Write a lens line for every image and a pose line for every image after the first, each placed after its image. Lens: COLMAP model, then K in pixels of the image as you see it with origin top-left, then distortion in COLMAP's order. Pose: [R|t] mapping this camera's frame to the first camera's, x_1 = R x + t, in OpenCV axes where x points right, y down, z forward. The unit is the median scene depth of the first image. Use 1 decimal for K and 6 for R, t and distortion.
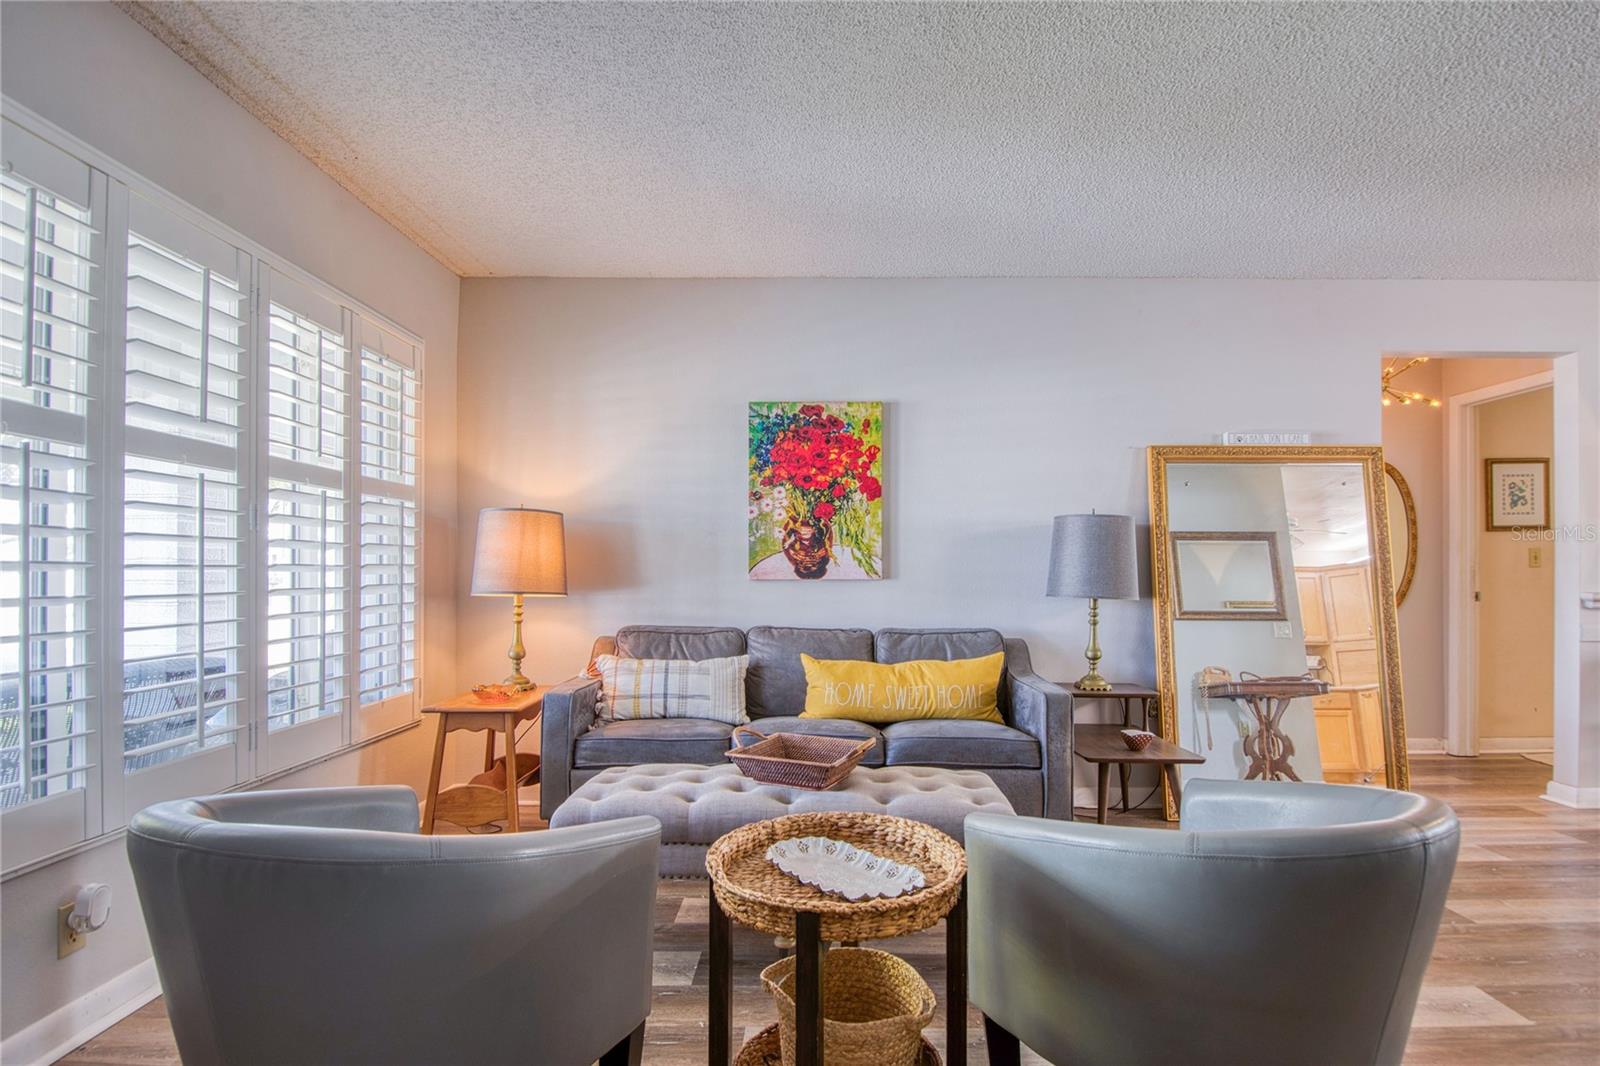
lens RADIAL K [[786.6, 0, 813.5], [0, 786.6, 563.7], [0, 0, 1]] dist [0.024895, -0.033015]
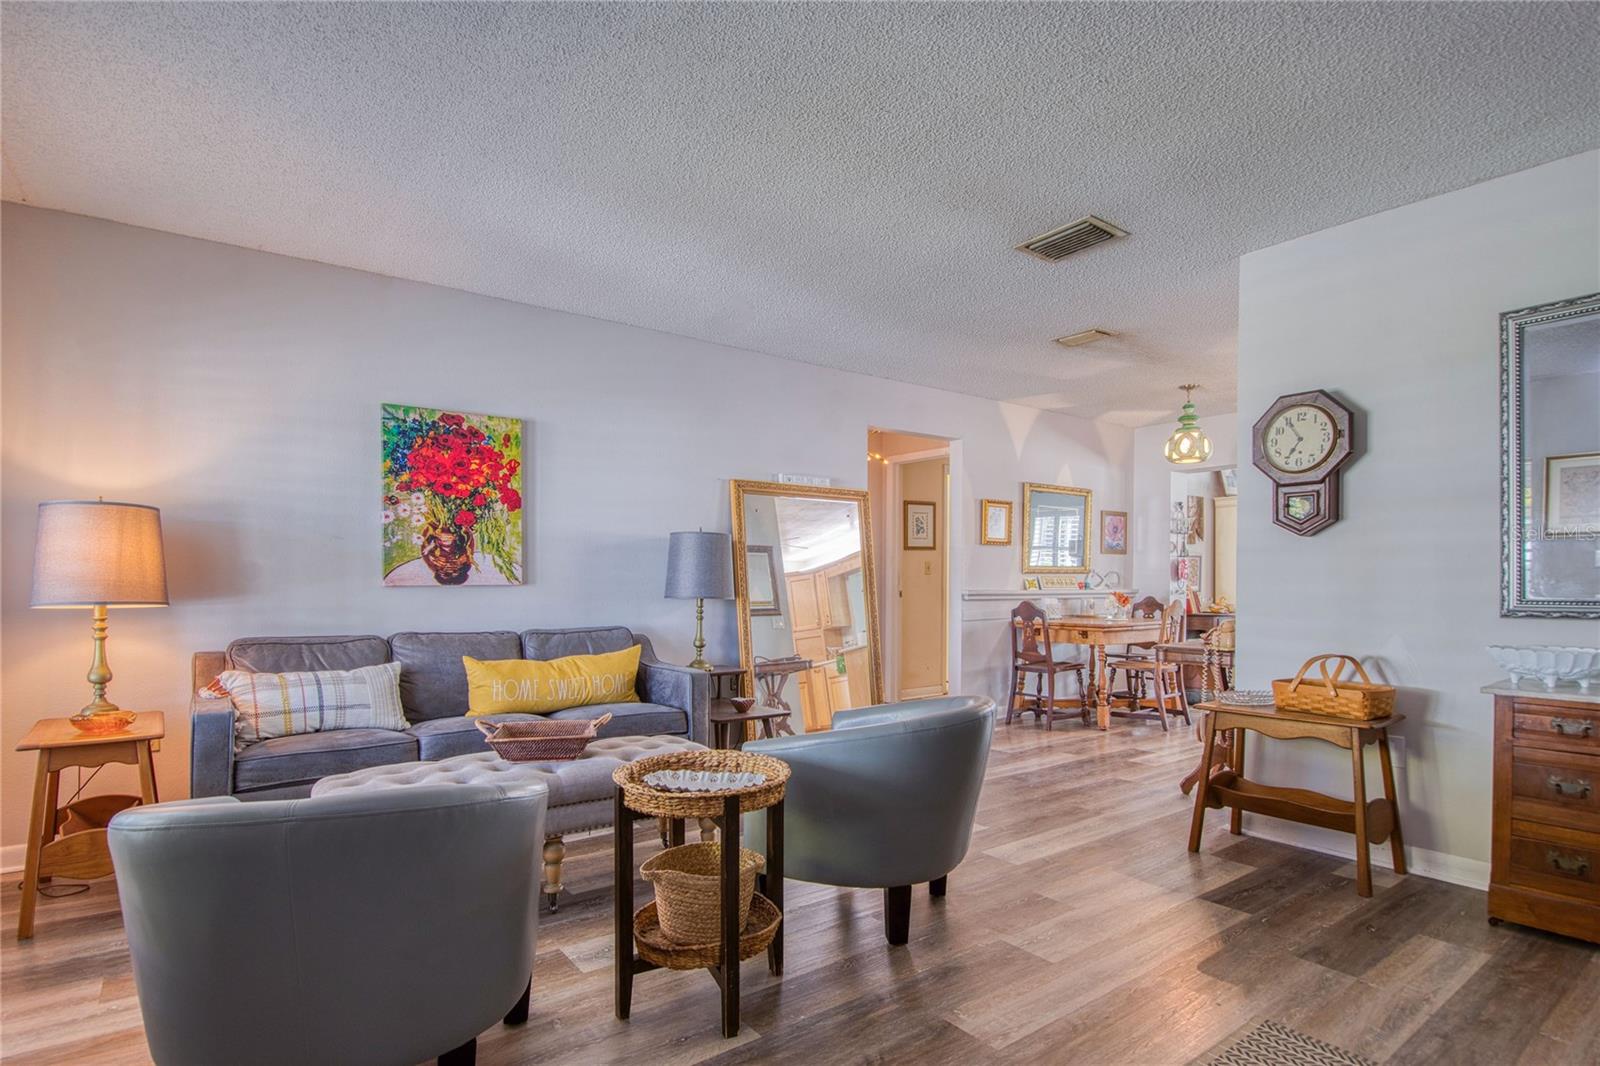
lens RADIAL K [[801.4, 0, 804.0], [0, 801.4, 585.5], [0, 0, 1]] dist [0.001610, -0.000218]
pose [[0.795681, -0.006659, 0.605679, -0.270422], [-0.005364, 0.999823, 0.018039, -0.001034], [-0.605692, -0.017602, 0.795505, -0.106748]]
